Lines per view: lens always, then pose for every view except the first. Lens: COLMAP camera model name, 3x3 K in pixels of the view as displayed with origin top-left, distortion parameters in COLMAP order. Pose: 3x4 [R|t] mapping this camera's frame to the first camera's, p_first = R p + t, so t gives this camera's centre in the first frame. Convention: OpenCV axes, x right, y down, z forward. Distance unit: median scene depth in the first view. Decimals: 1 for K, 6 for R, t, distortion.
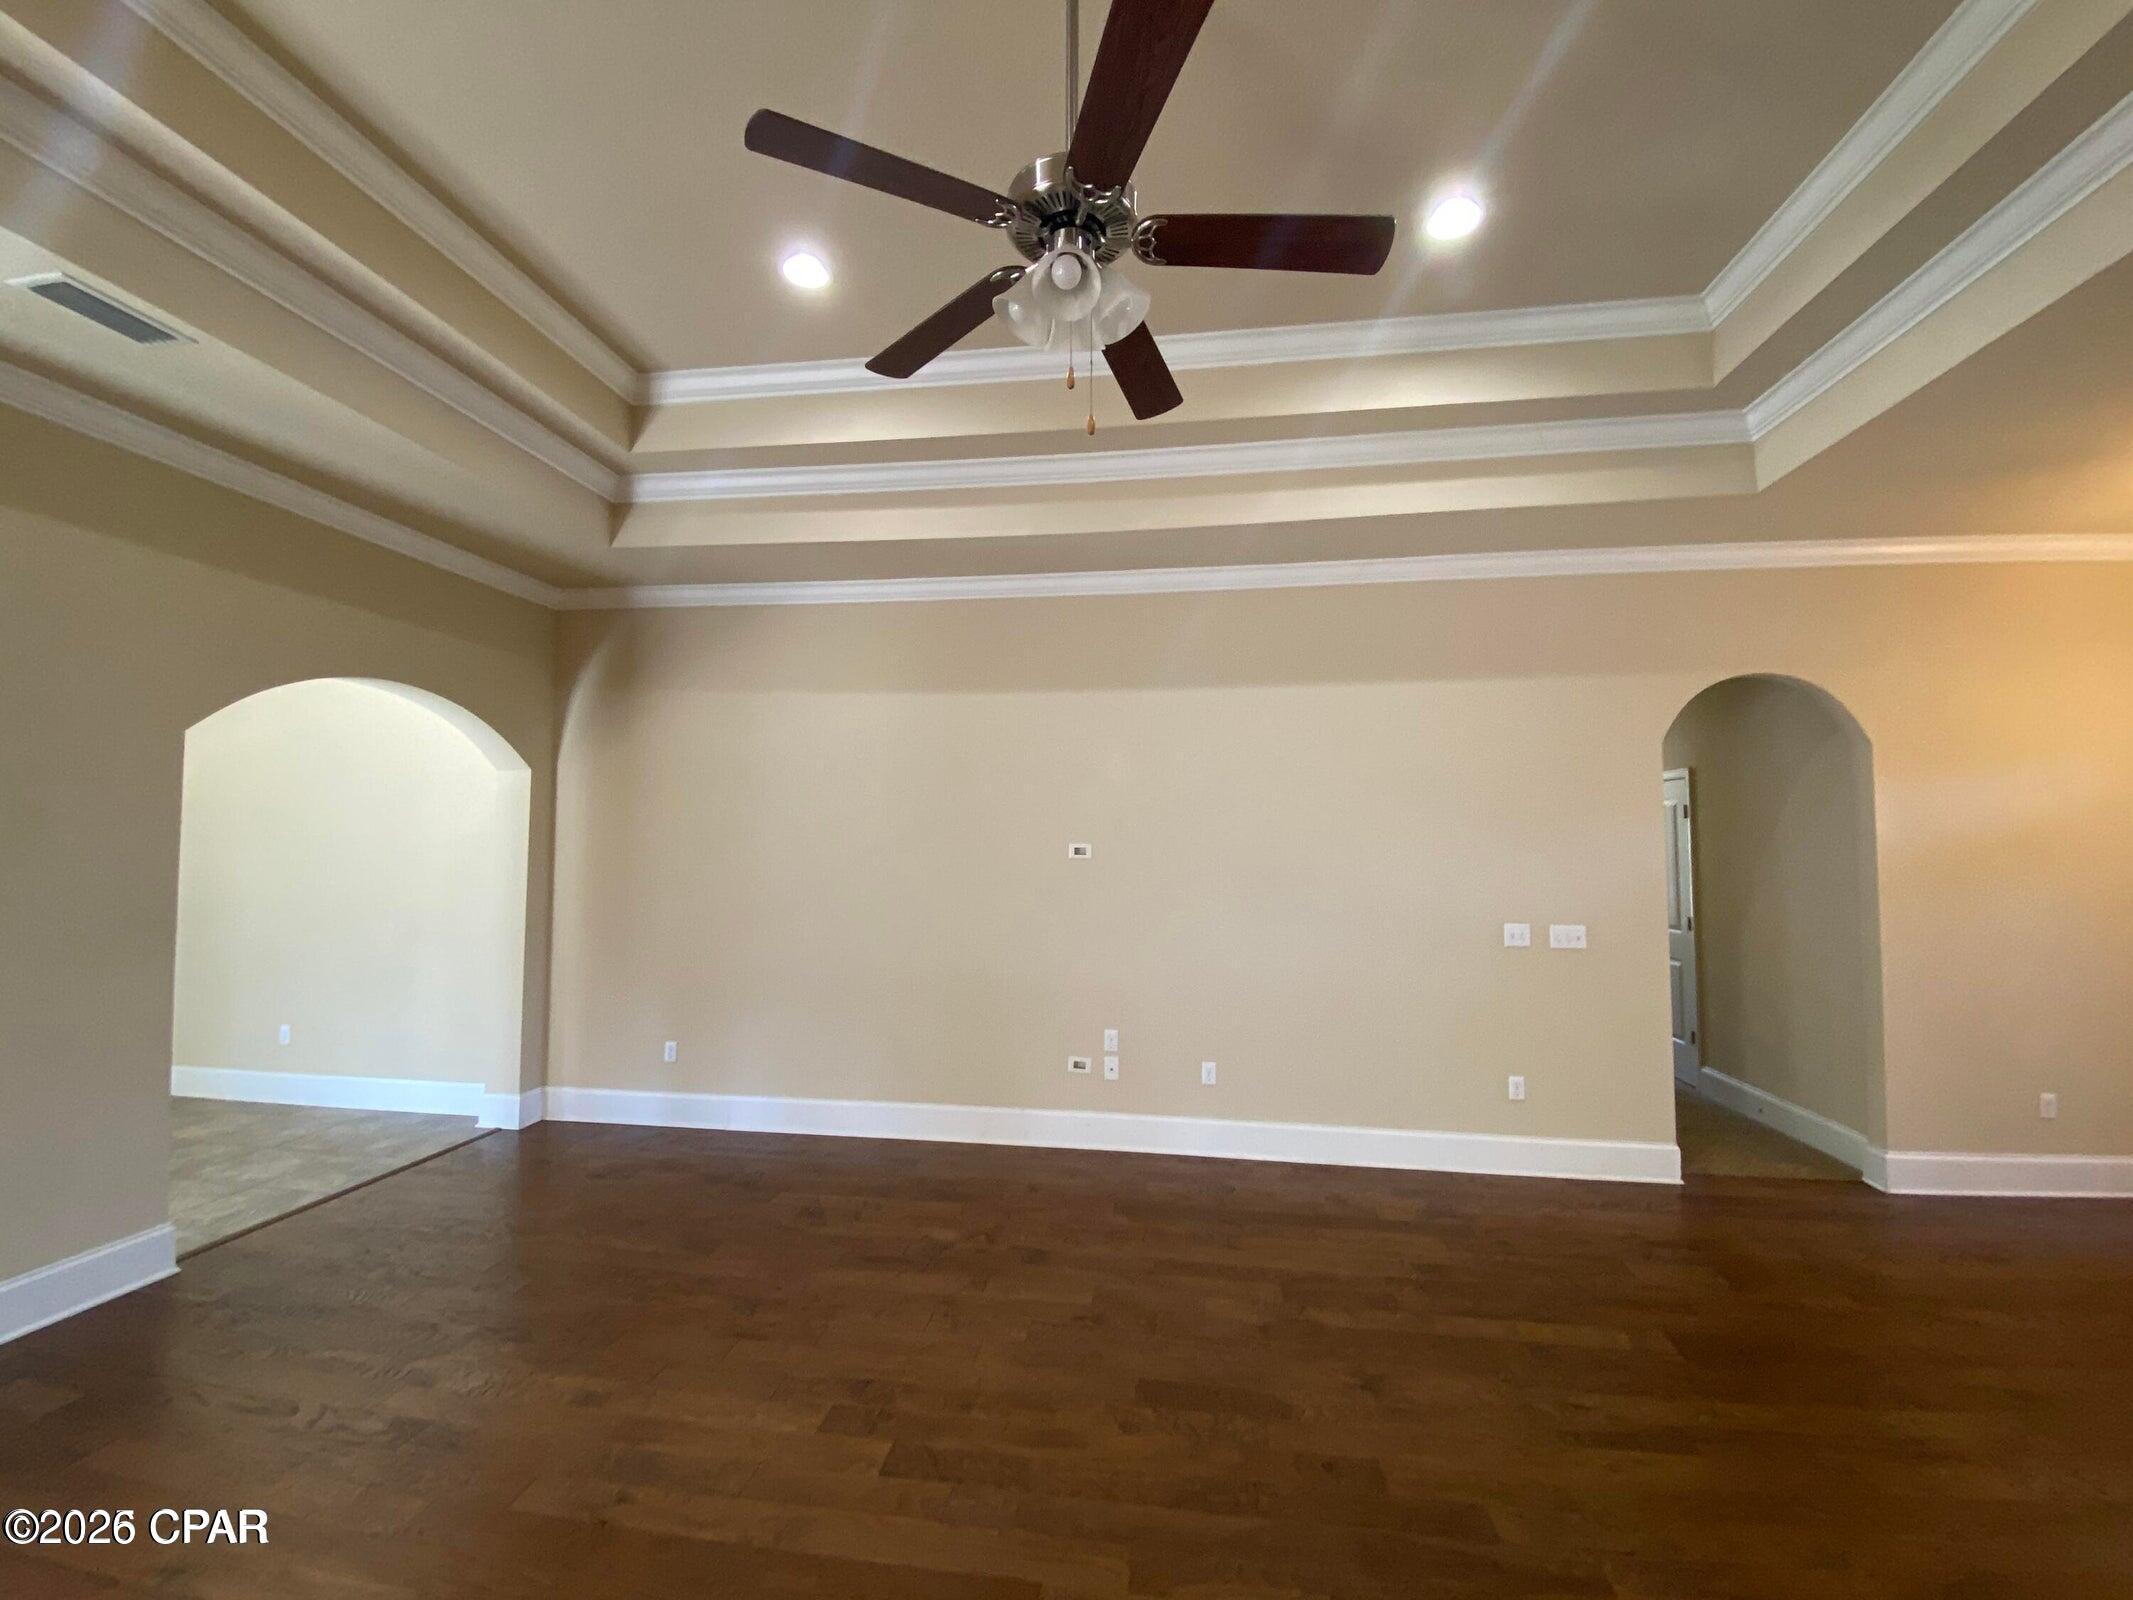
lens RADIAL K [[863.5, 0, 1064.4], [0, 863.5, 789.8], [0, 0, 1]] dist [0.011585, -0.012692]
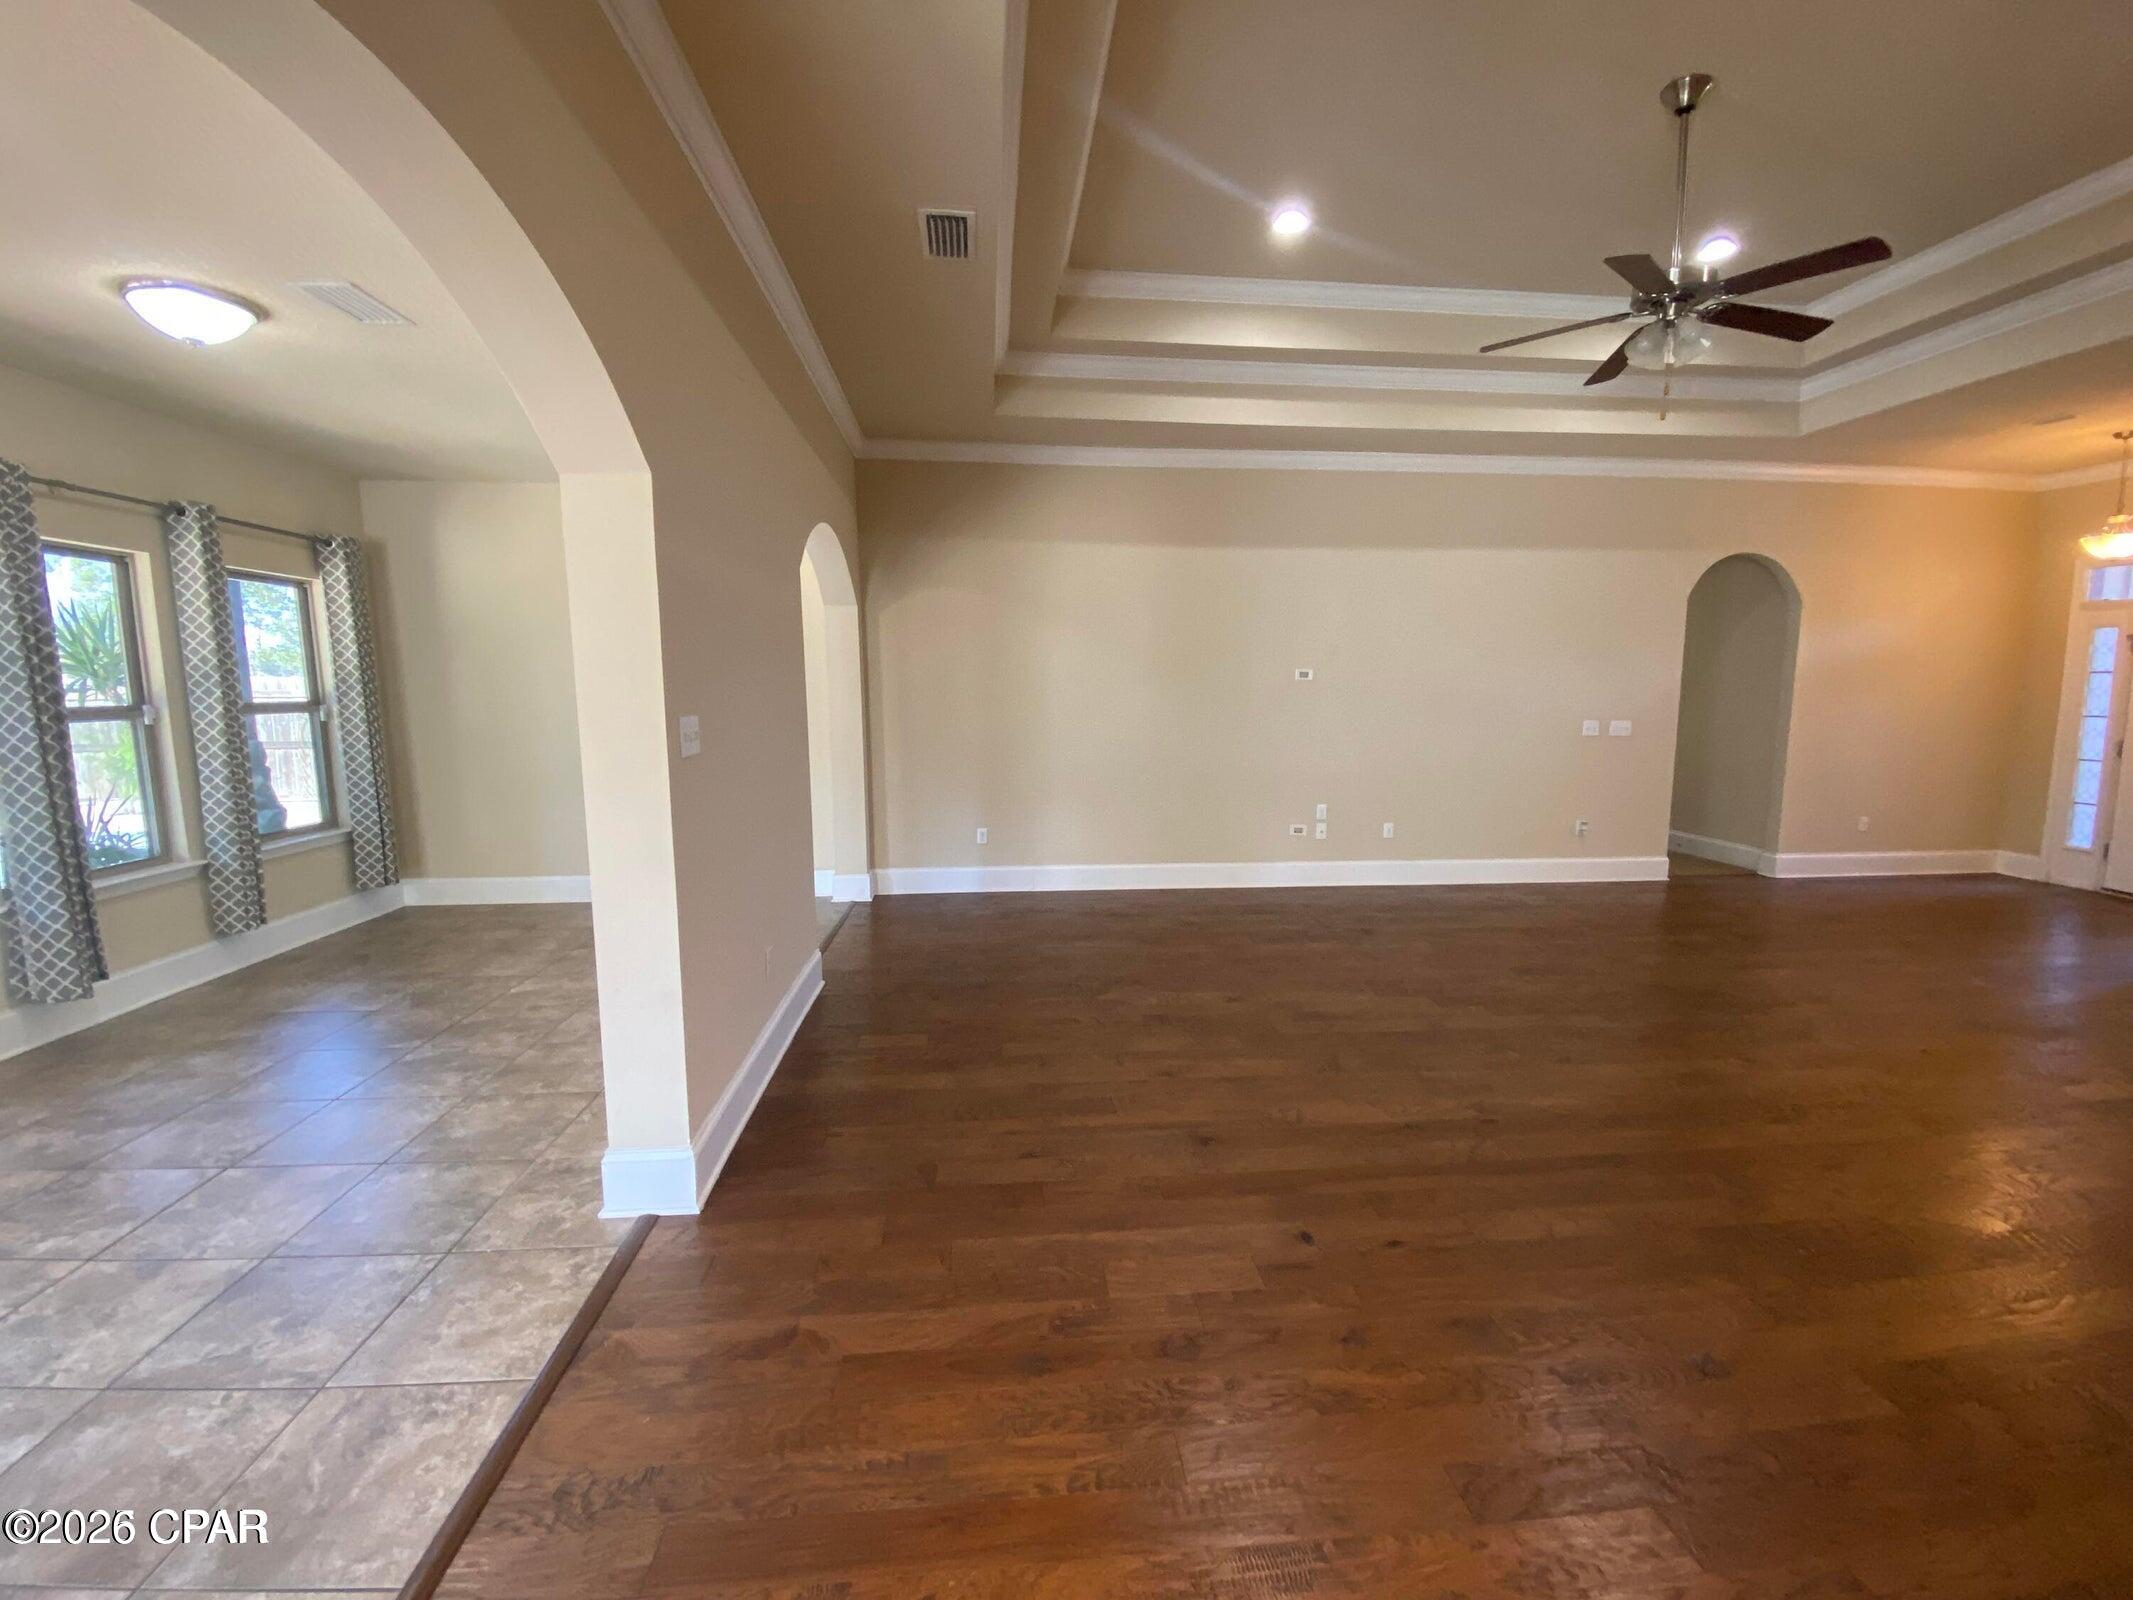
lens RADIAL K [[863.5, 0, 1111.1], [0, 863.5, 784.0], [0, 0, 1]] dist [0.011585, -0.012692]
pose [[0.966645, -0.027087, 0.254684, -0.658620], [-0.015128, 0.986617, 0.162350, 0.033622], [-0.255674, -0.160788, 0.953299, -0.223007]]
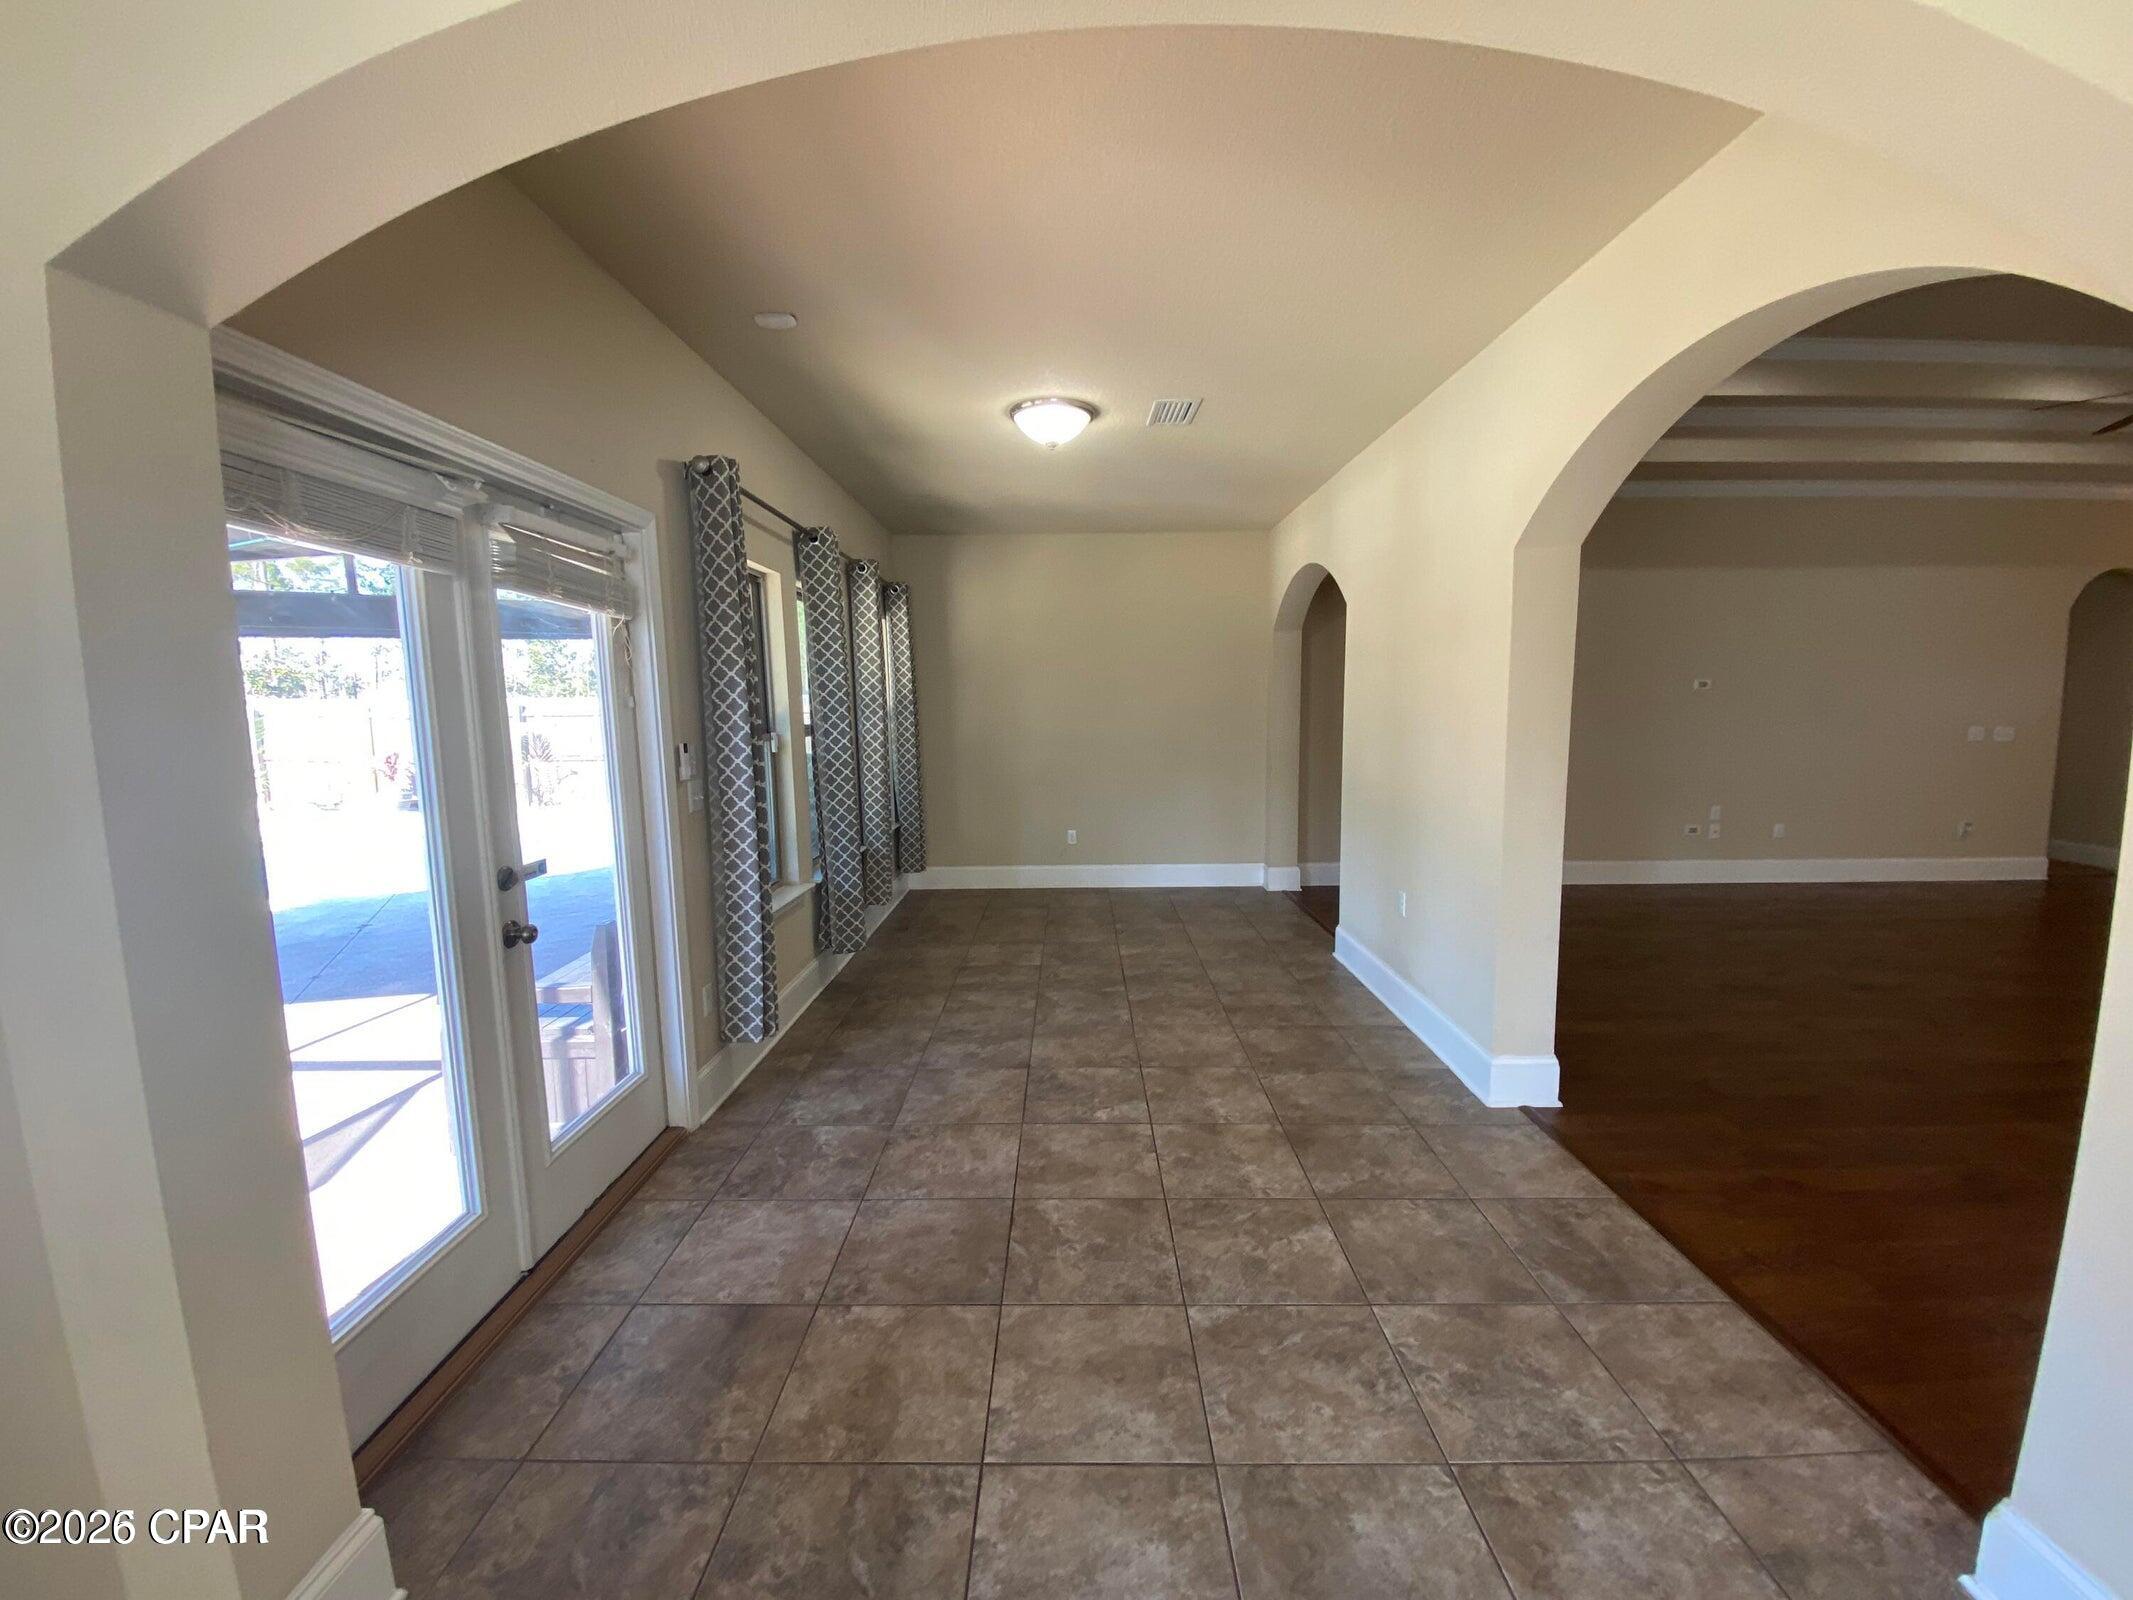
lens RADIAL K [[863.5, 0, 1062.2], [0, 863.5, 789.5], [0, 0, 1]] dist [0.011585, -0.012692]
pose [[0.986649, -0.025462, 0.160860, -1.380002], [0.000779, 0.988430, 0.151675, 0.027781], [-0.162861, -0.149525, 0.975253, -0.272611]]
